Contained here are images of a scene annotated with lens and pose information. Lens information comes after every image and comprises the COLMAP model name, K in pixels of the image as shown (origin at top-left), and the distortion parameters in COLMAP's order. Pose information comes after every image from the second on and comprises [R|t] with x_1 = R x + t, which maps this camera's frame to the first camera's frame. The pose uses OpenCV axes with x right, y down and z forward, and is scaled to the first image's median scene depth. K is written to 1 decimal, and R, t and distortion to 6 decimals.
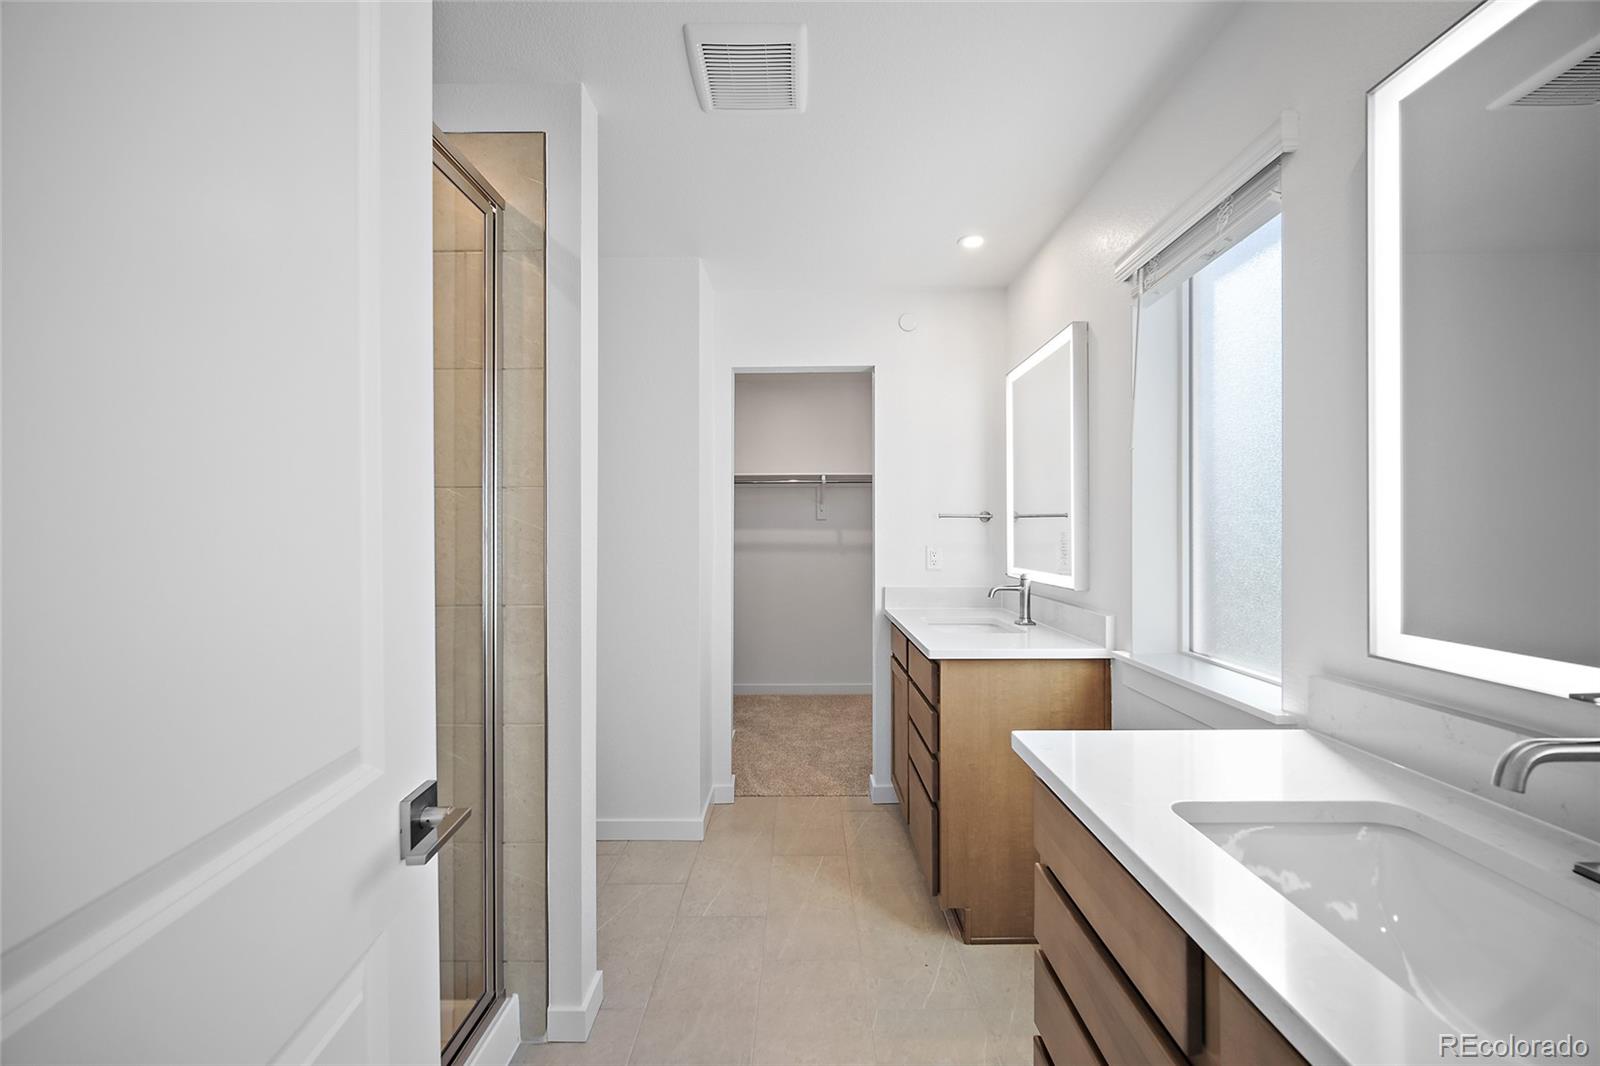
lens RADIAL K [[629.2, 0, 804.9], [0, 629.2, 529.4], [0, 0, 1]] dist [0.002820, -0.000718]
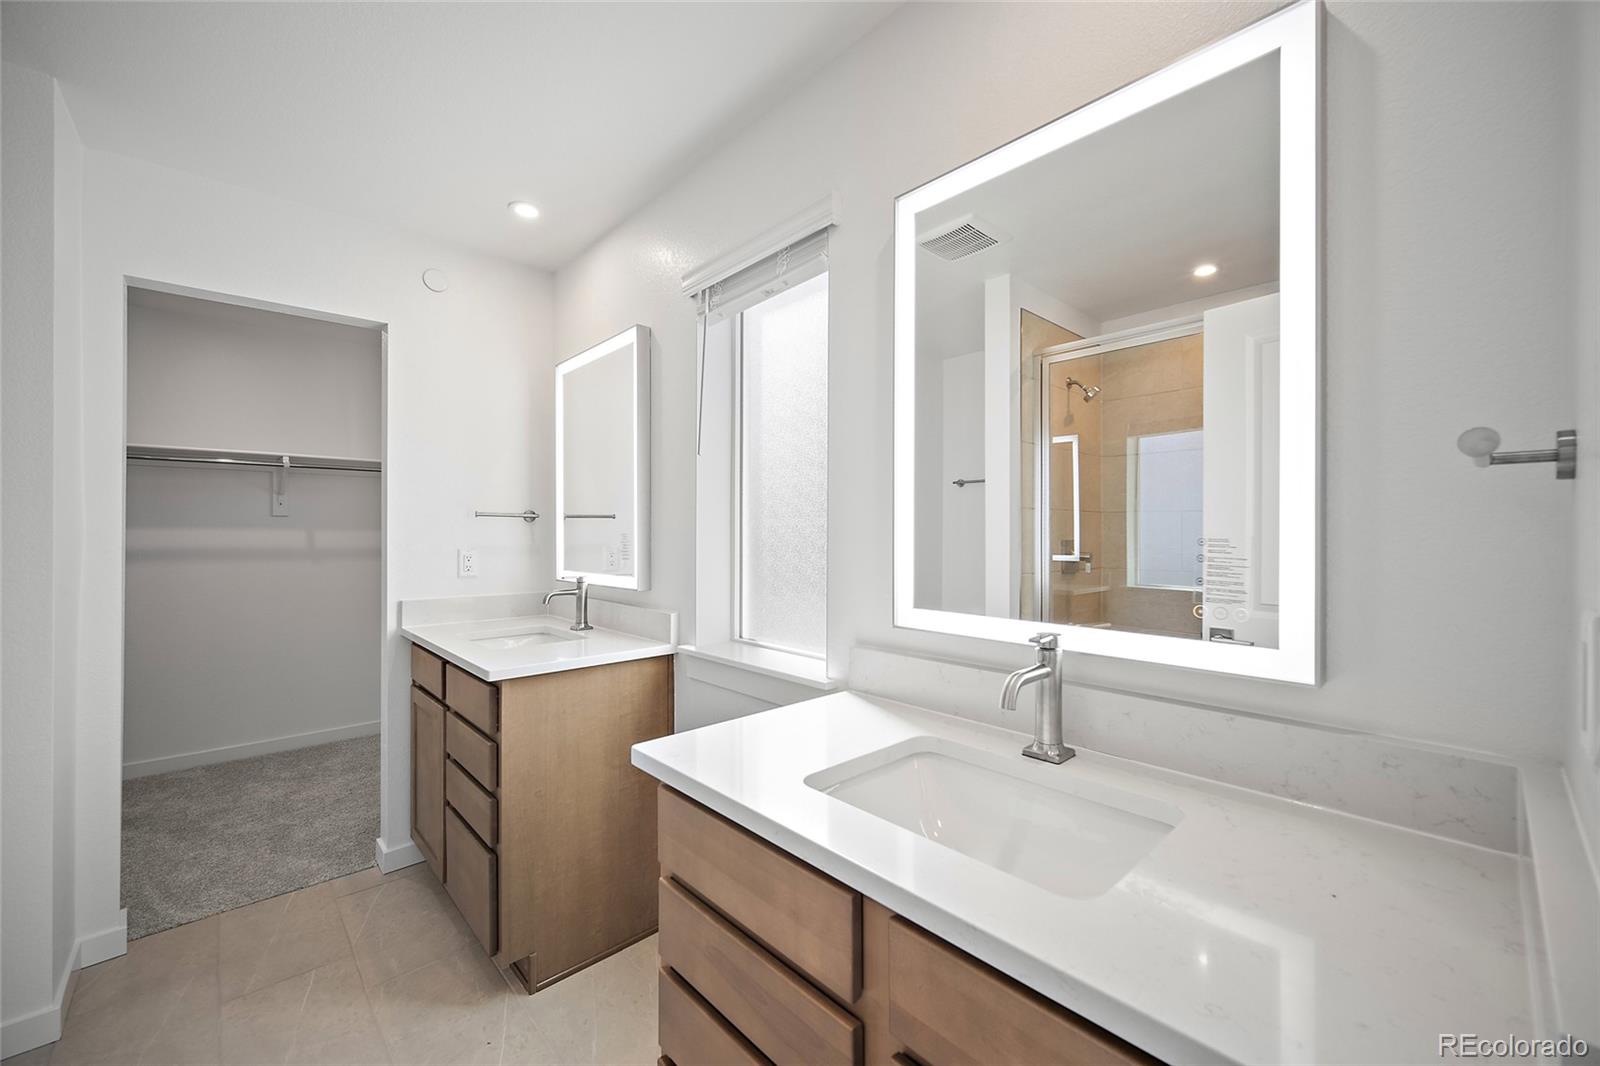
lens RADIAL K [[629.2, 0, 799.8], [0, 629.2, 532.9], [0, 0, 1]] dist [0.002820, -0.000718]
pose [[0.731812, 0.001760, 0.681505, -0.069467], [-0.003697, 0.999992, 0.001387, 0.001583], [-0.681497, -0.003535, 0.731812, 0.082381]]
